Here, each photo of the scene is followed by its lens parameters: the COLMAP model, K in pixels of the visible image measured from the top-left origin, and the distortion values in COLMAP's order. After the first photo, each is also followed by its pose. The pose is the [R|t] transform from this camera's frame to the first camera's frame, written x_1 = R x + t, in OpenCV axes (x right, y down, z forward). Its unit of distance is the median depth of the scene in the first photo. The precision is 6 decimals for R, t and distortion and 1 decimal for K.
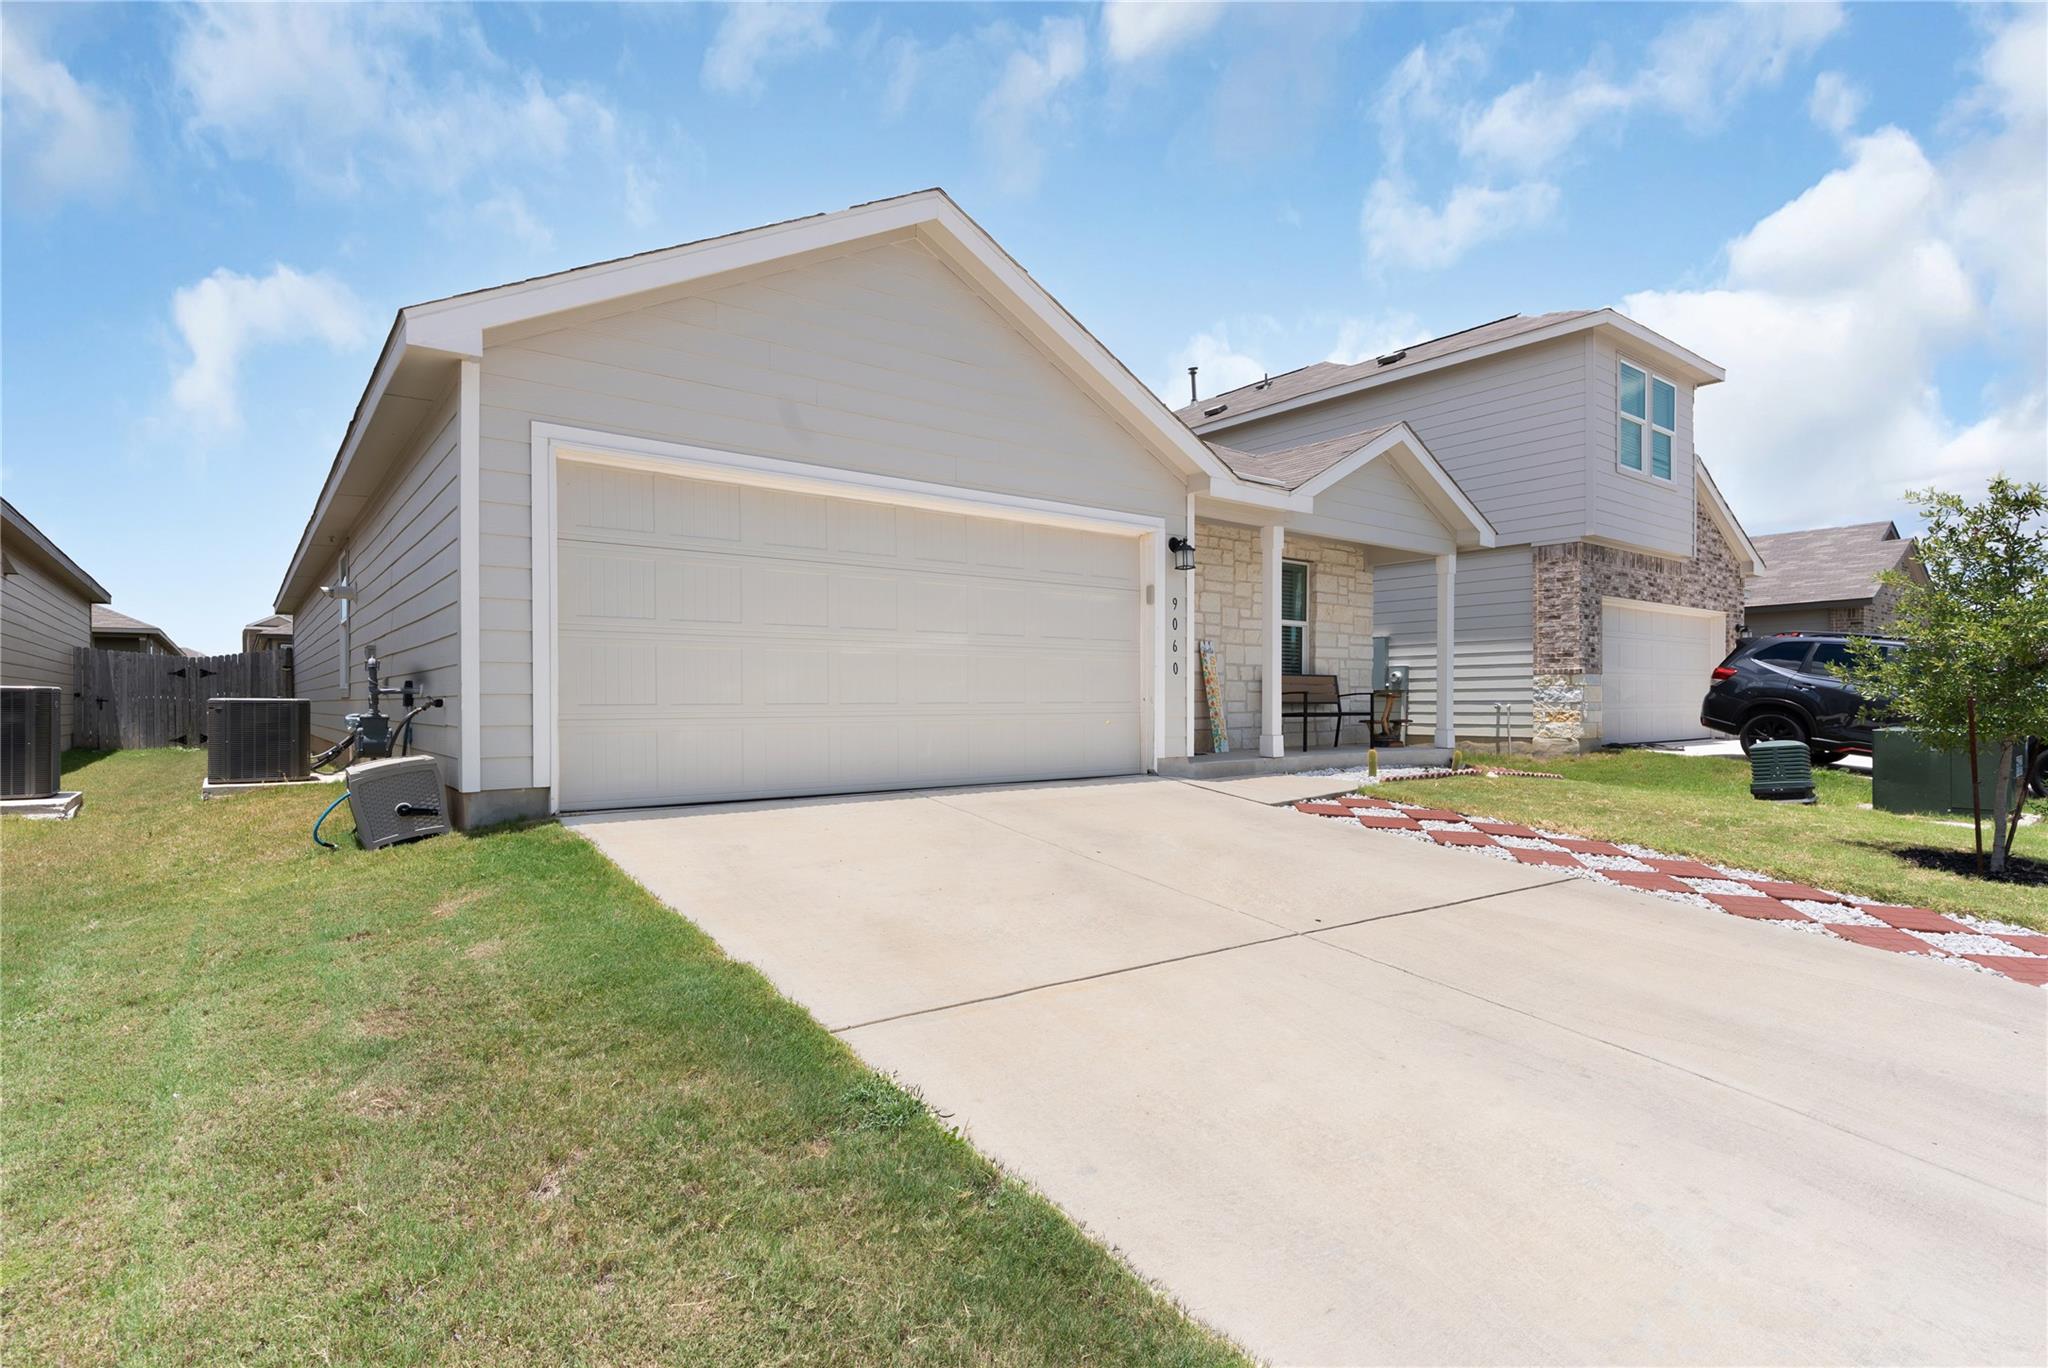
lens RADIAL K [[1009.9, 0, 1026.5], [0, 1009.9, 712.5], [0, 0, 1]] dist [0.000327, 0.000031]
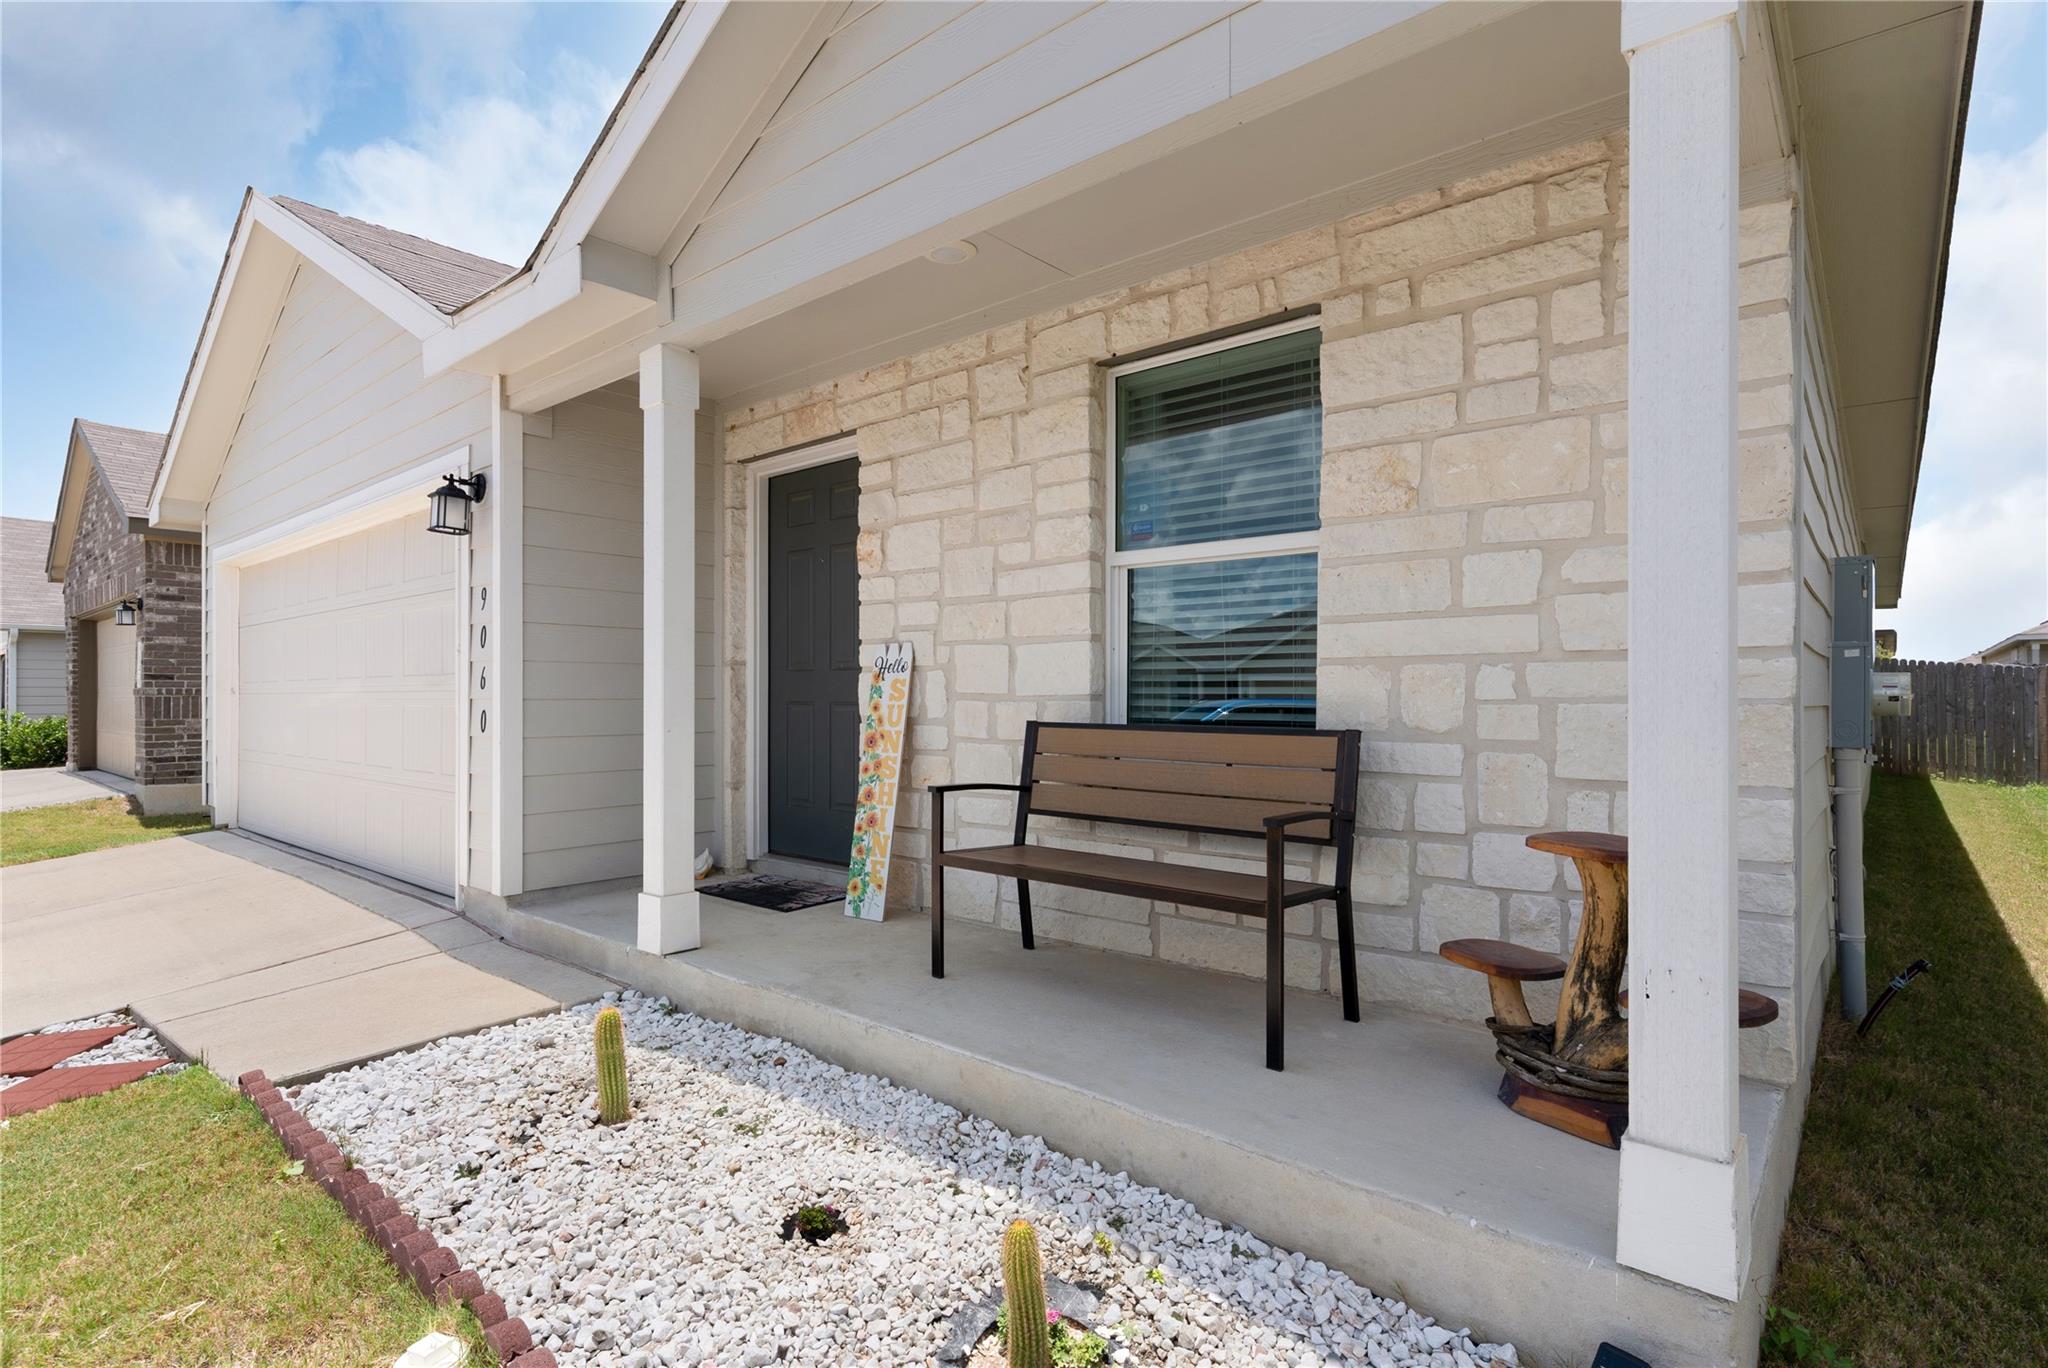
lens RADIAL K [[1005.4, 0, 1017.7], [0, 1005.4, 685.4], [0, 0, 1]] dist [0.001507, -0.000166]
pose [[0.191419, -0.005941, -0.981490, 0.566340], [-0.008566, 0.999933, -0.007723, -0.048395], [0.981471, 0.009885, 0.191355, 0.929197]]
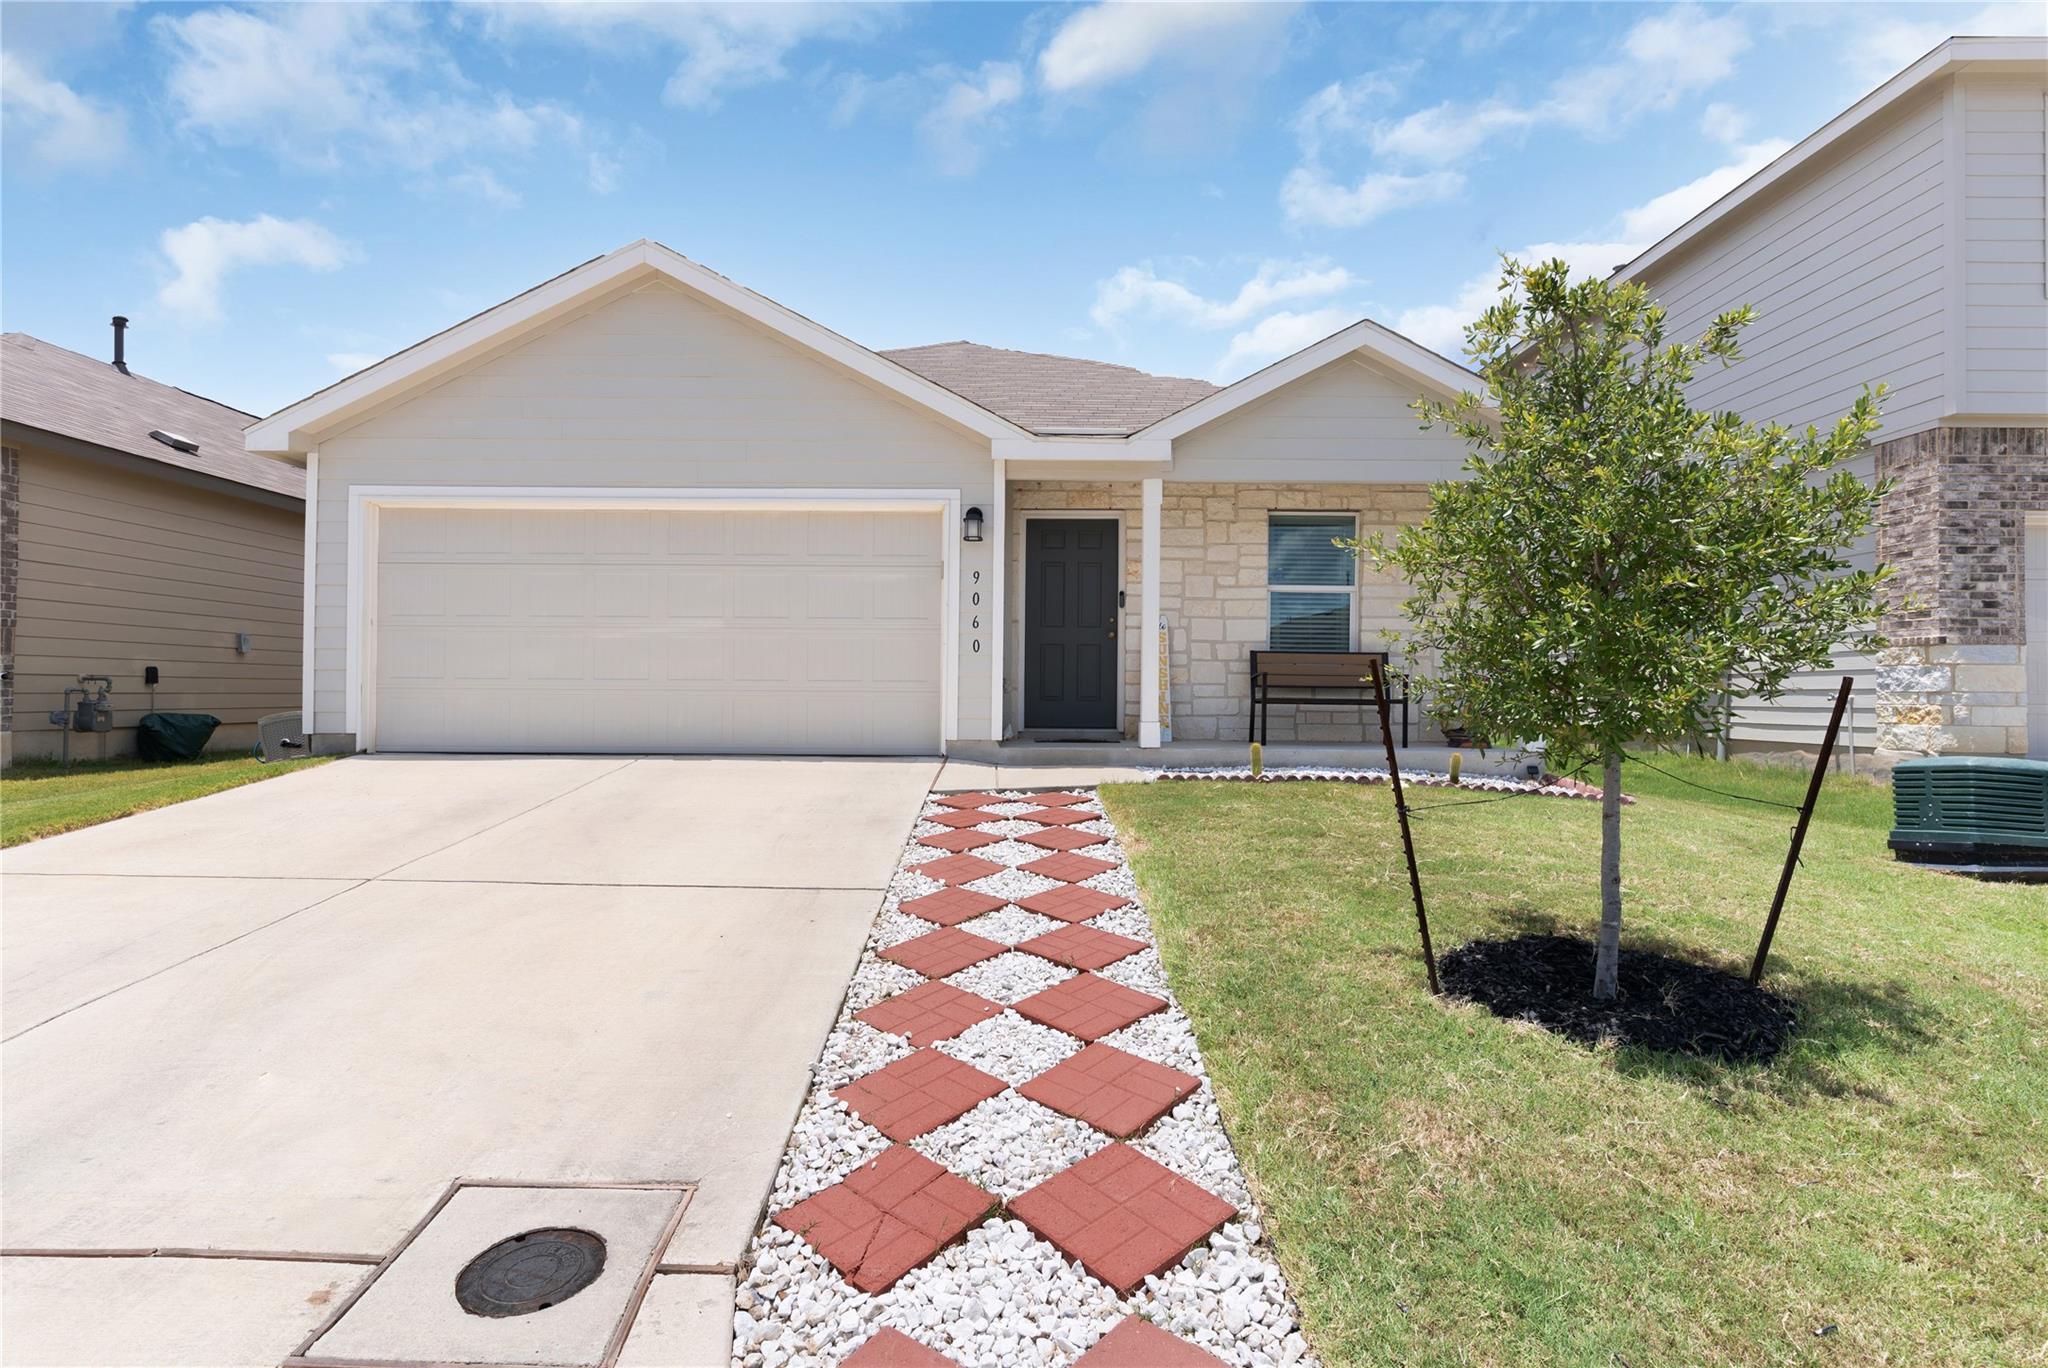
lens RADIAL K [[1005.4, 0, 1017.7], [0, 1005.4, 685.4], [0, 0, 1]] dist [0.001507, -0.000166]
pose [[0.786327, 0.003849, -0.617798, 0.599568], [-0.016550, 0.999753, -0.014837, 0.005125], [0.617588, 0.021891, 0.786197, 0.226856]]
